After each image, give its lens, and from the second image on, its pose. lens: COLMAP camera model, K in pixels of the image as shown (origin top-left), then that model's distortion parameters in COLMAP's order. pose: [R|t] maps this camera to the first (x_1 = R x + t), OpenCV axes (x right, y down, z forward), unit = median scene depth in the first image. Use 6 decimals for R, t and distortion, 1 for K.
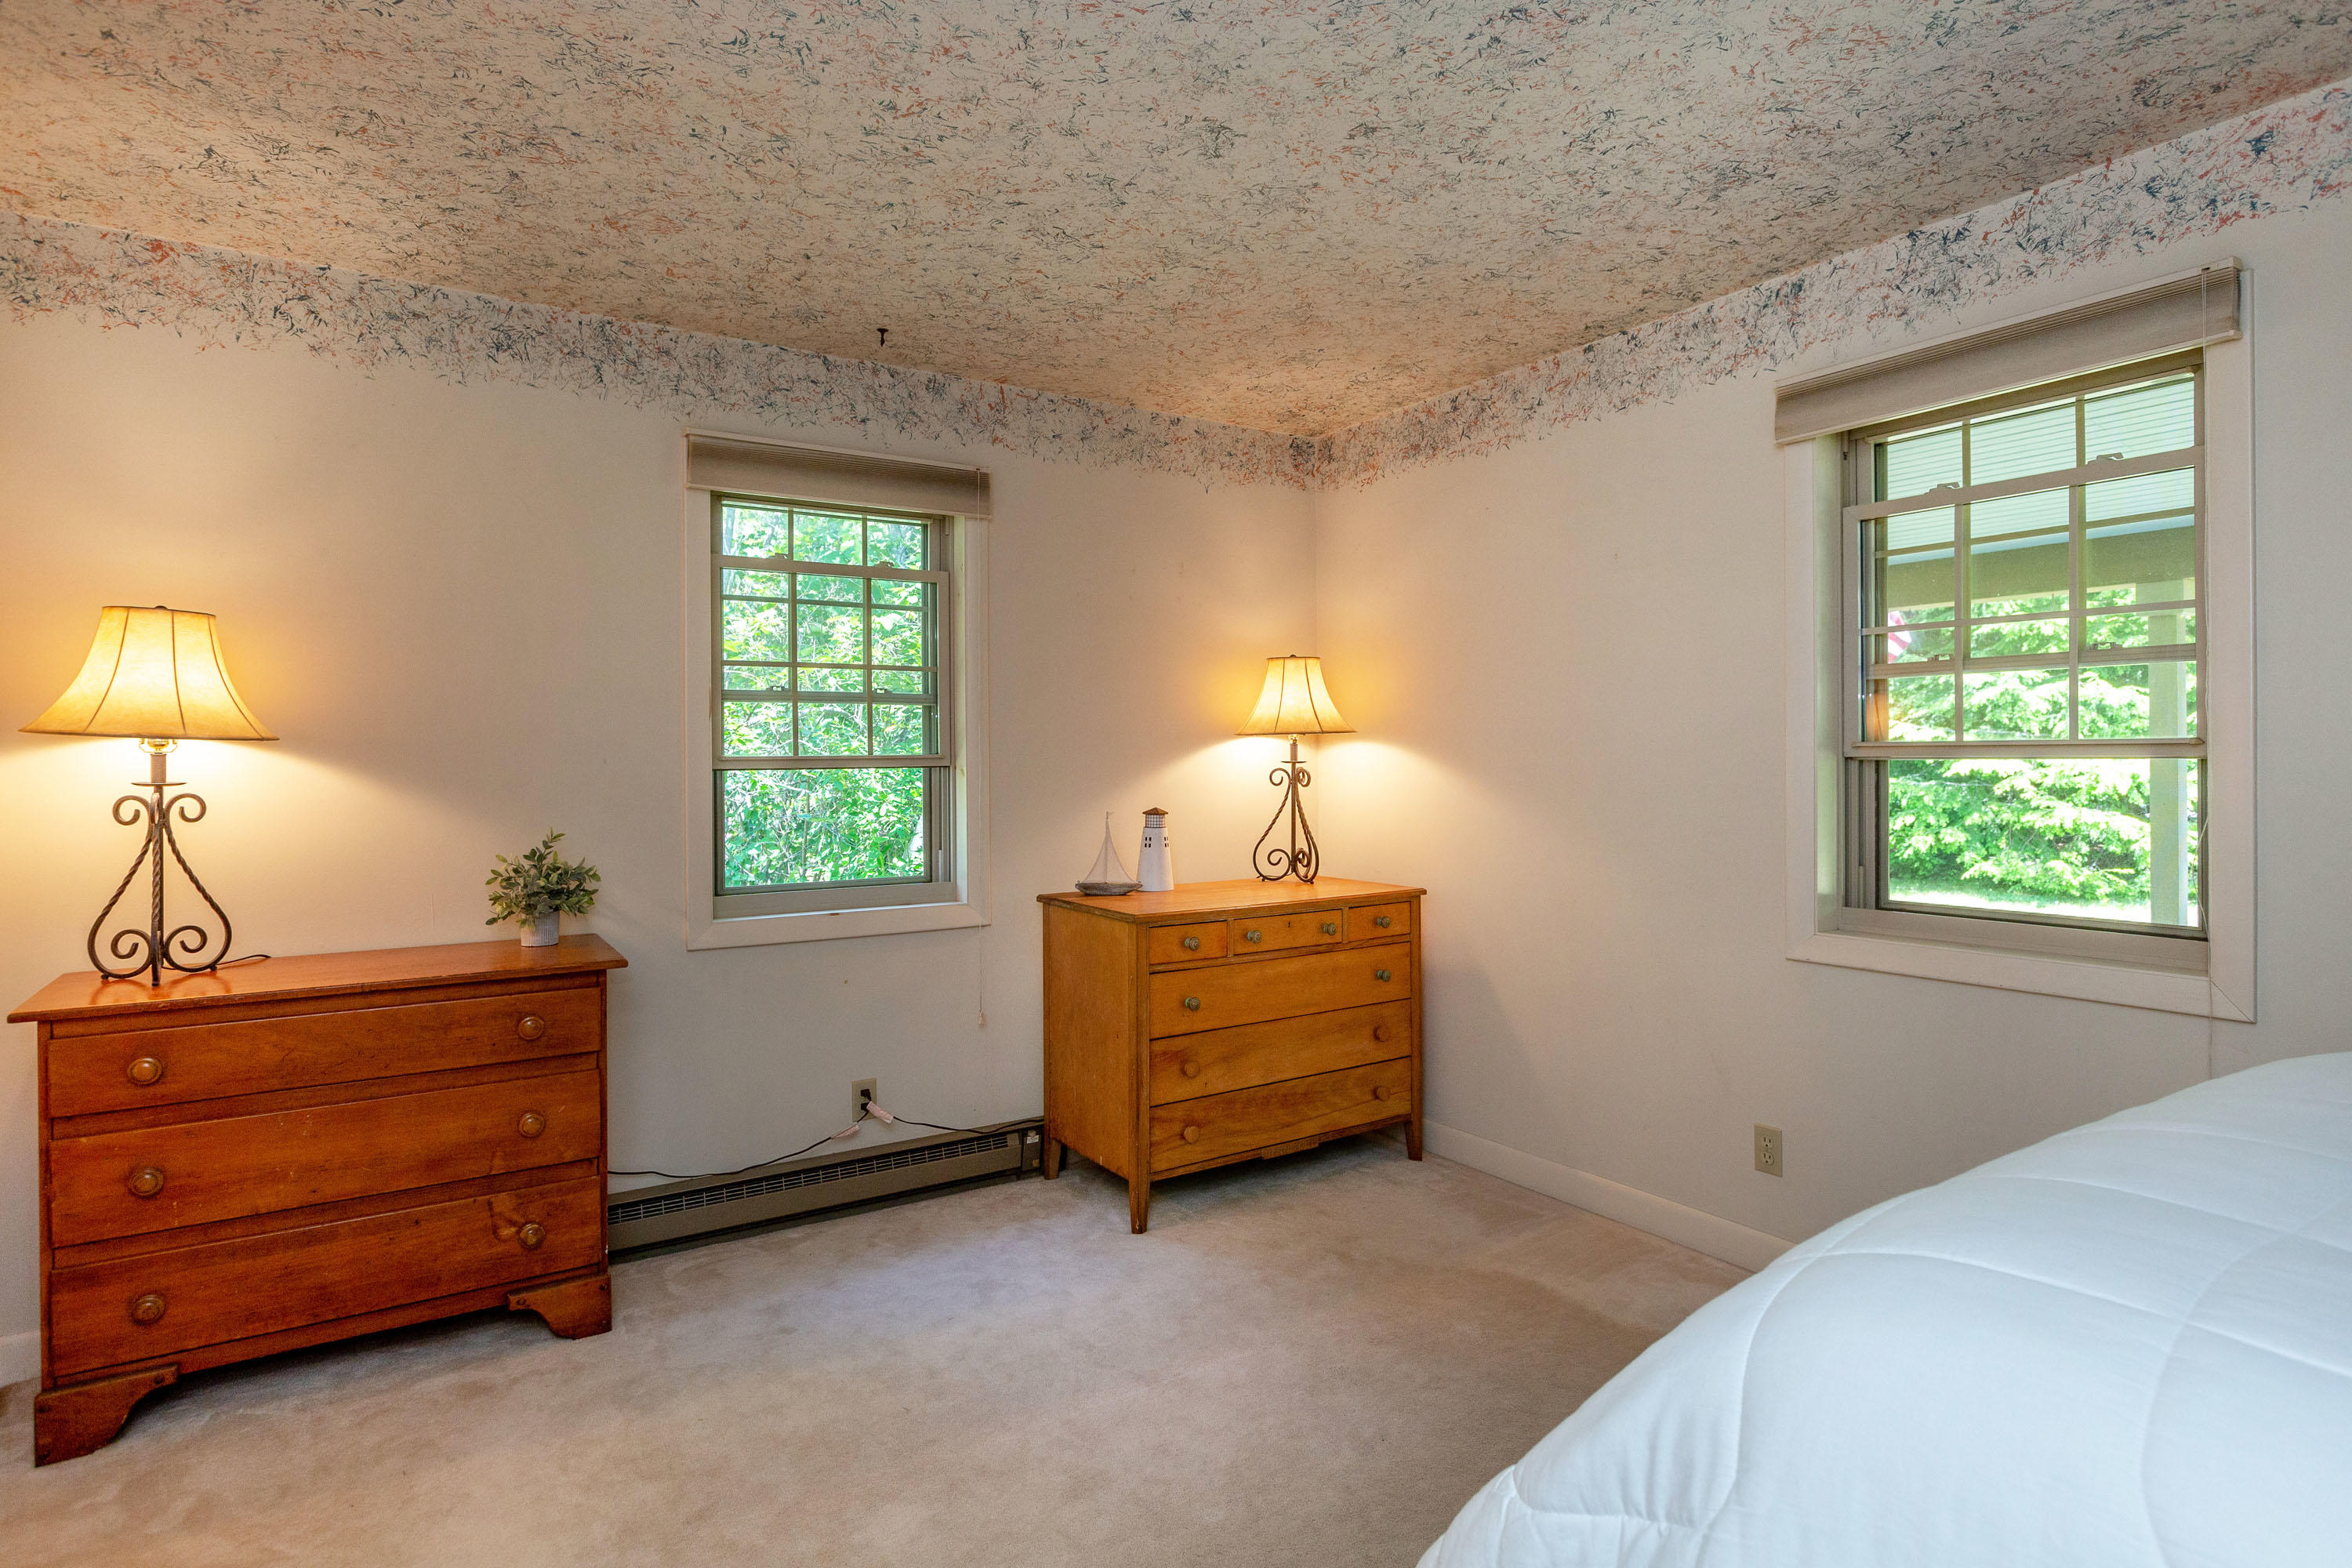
lens RADIAL K [[1249.4, 0, 1176.2], [0, 1249.4, 760.9], [0, 0, 1]] dist [-0.003127, -0.001387]
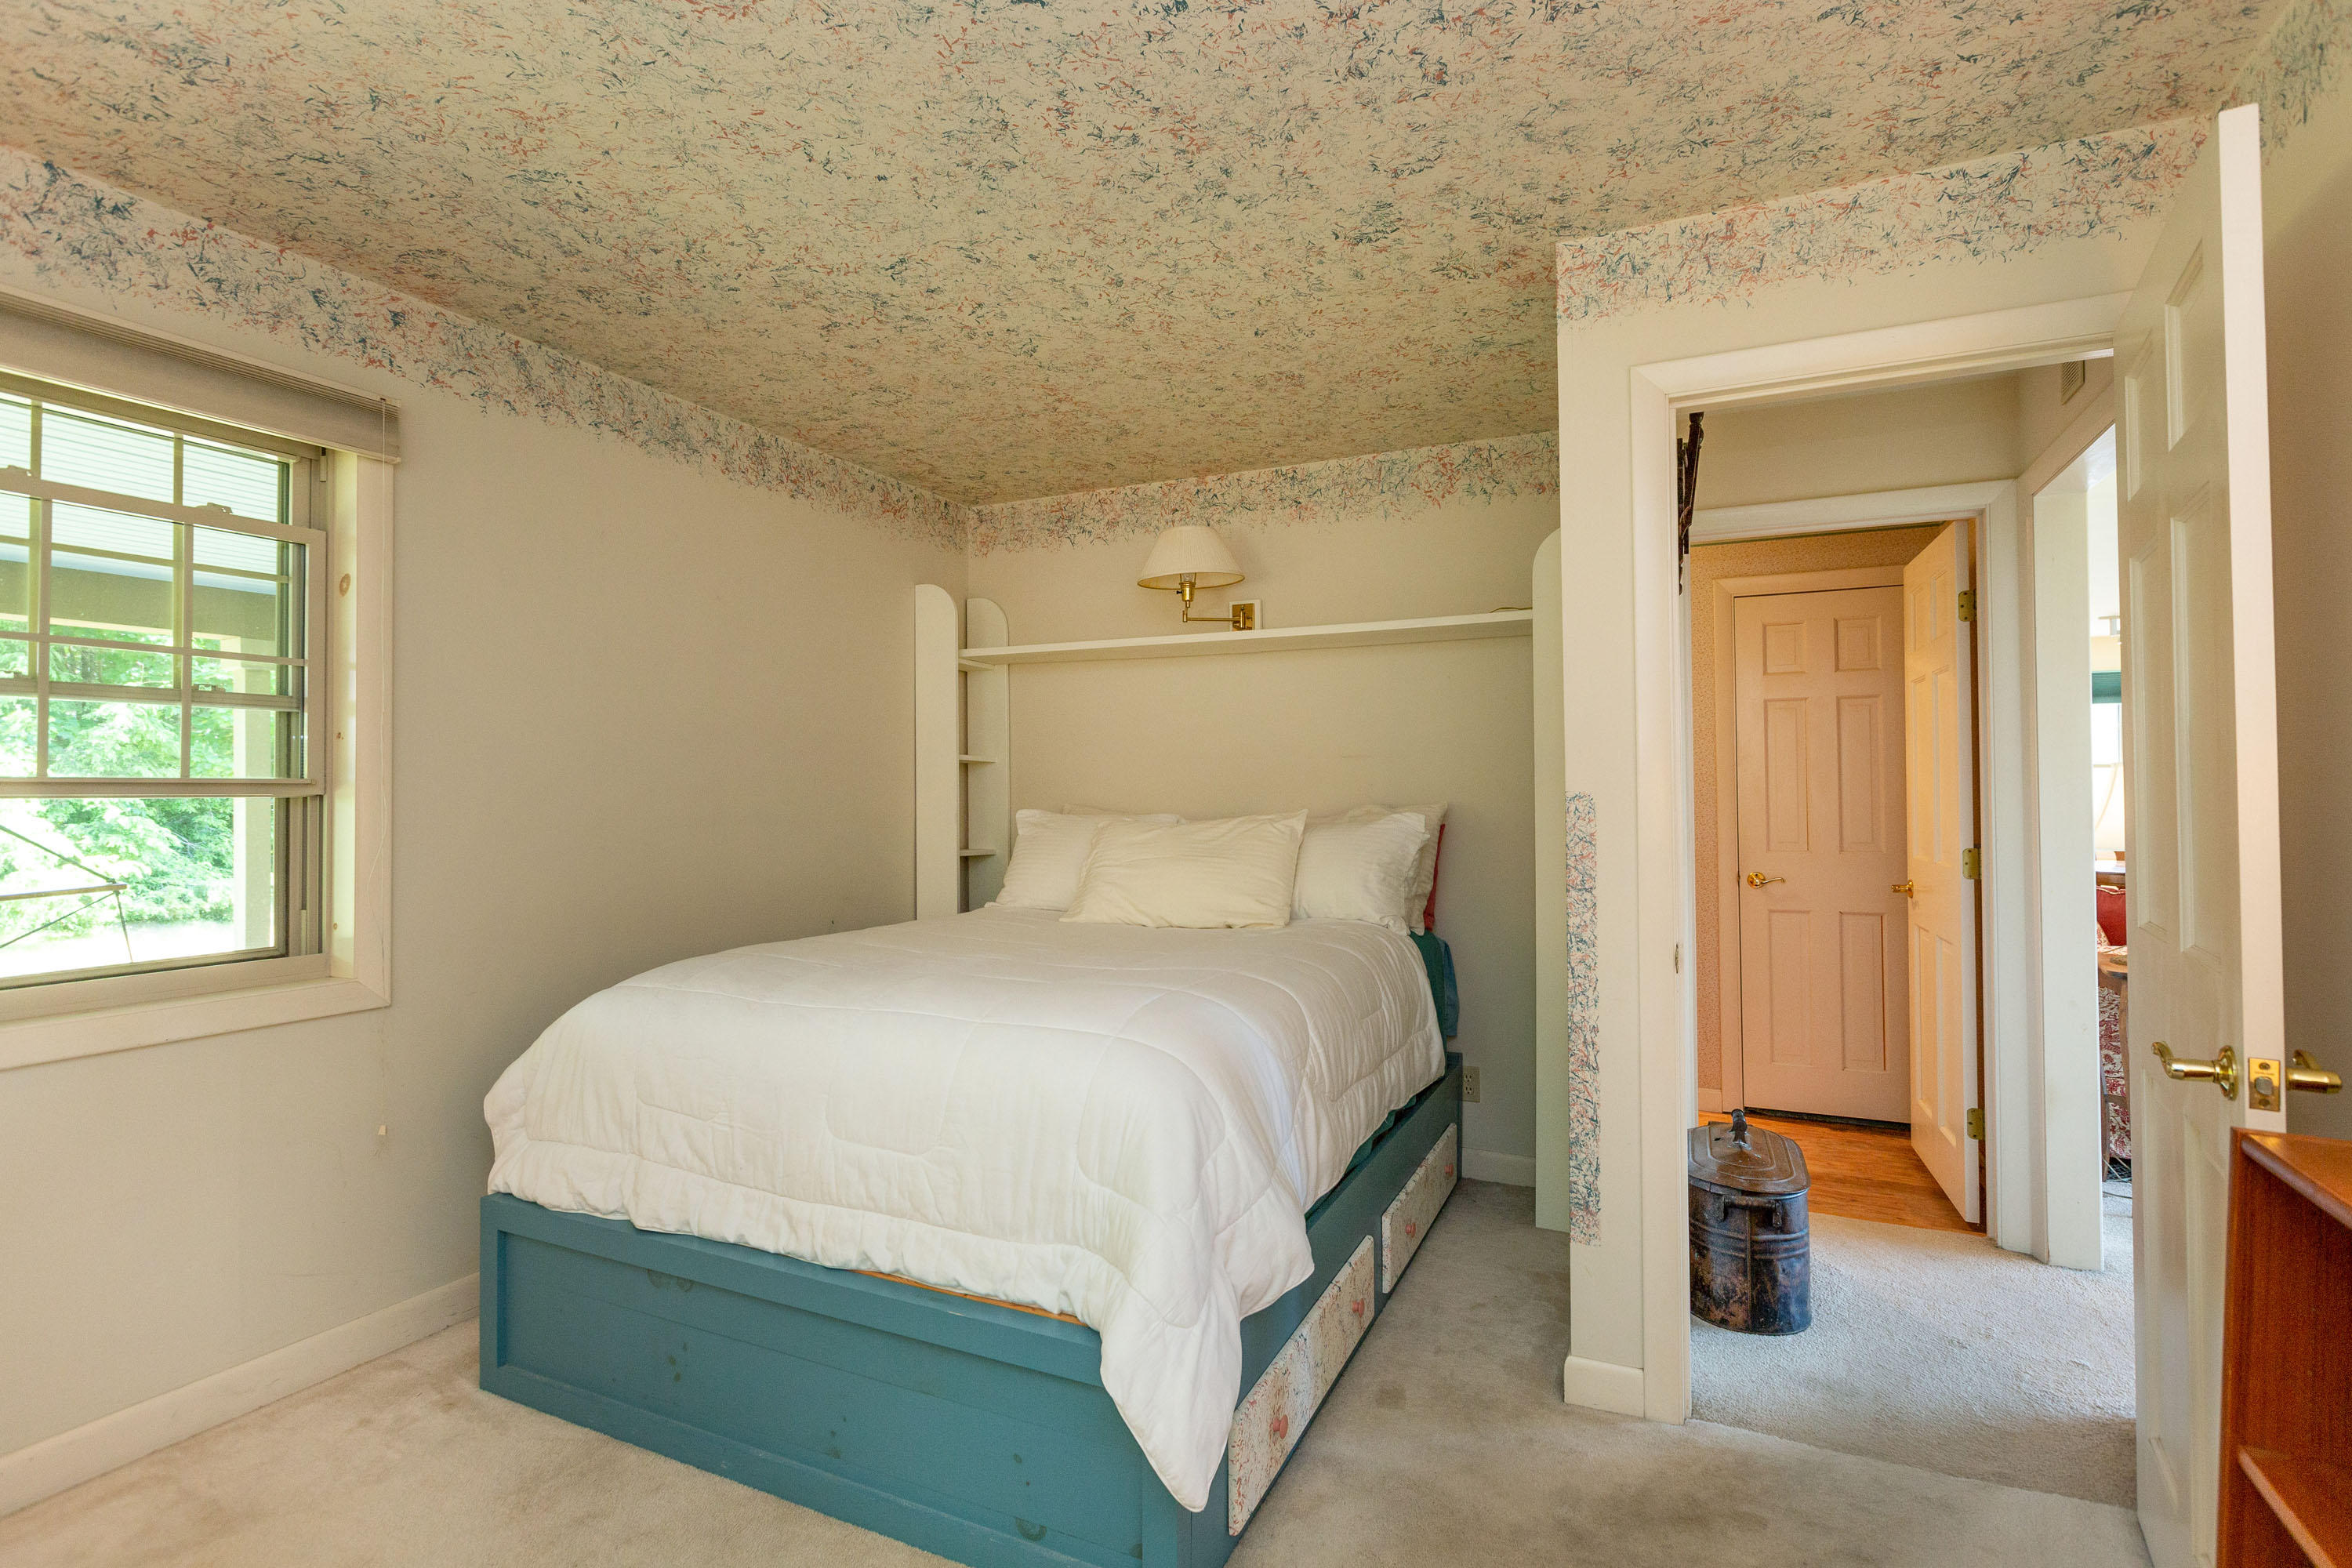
lens RADIAL K [[1119.0, 0, 1181.2], [0, 1119.0, 774.3], [0, 0, 1]] dist [-0.002172, 0.000255]
pose [[-0.519217, 0.023095, 0.854330, -0.461994], [0.007391, 0.999719, -0.022533, 0.005491], [-0.854610, -0.005386, -0.519242, 0.799887]]
